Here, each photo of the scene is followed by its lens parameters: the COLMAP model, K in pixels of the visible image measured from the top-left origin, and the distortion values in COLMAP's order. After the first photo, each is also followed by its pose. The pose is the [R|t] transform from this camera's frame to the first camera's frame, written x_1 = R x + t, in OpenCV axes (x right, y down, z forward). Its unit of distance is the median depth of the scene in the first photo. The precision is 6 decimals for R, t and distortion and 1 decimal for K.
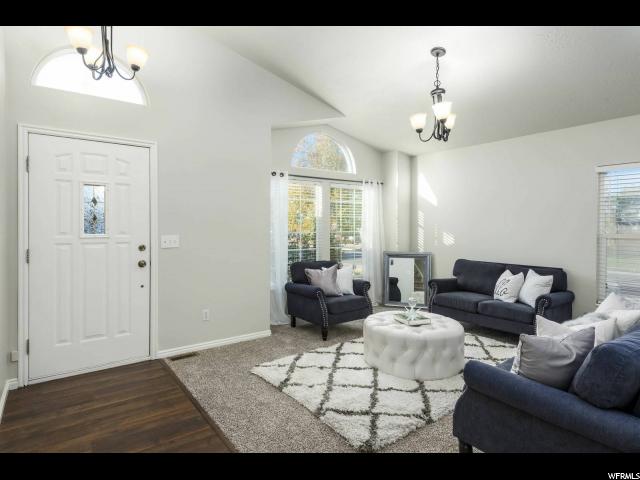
lens RADIAL K [[372.5, 0, 318.6], [0, 372.5, 236.3], [0, 0, 1]] dist [0.001936, 0.000198]
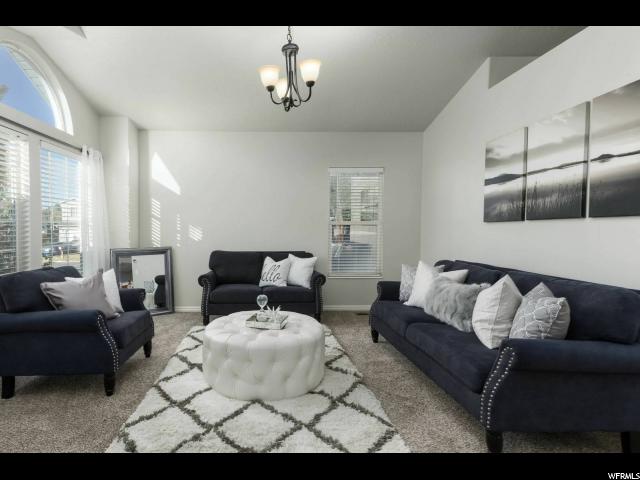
lens RADIAL K [[338.3, 0, 320.1], [0, 338.3, 239.8], [0, 0, 1]] dist [0.022882, -0.002247]
pose [[0.567730, -0.039691, 0.822257, -0.219159], [0.028758, 0.999184, 0.028375, 0.020547], [-0.822712, 0.007537, 0.568408, 0.371259]]
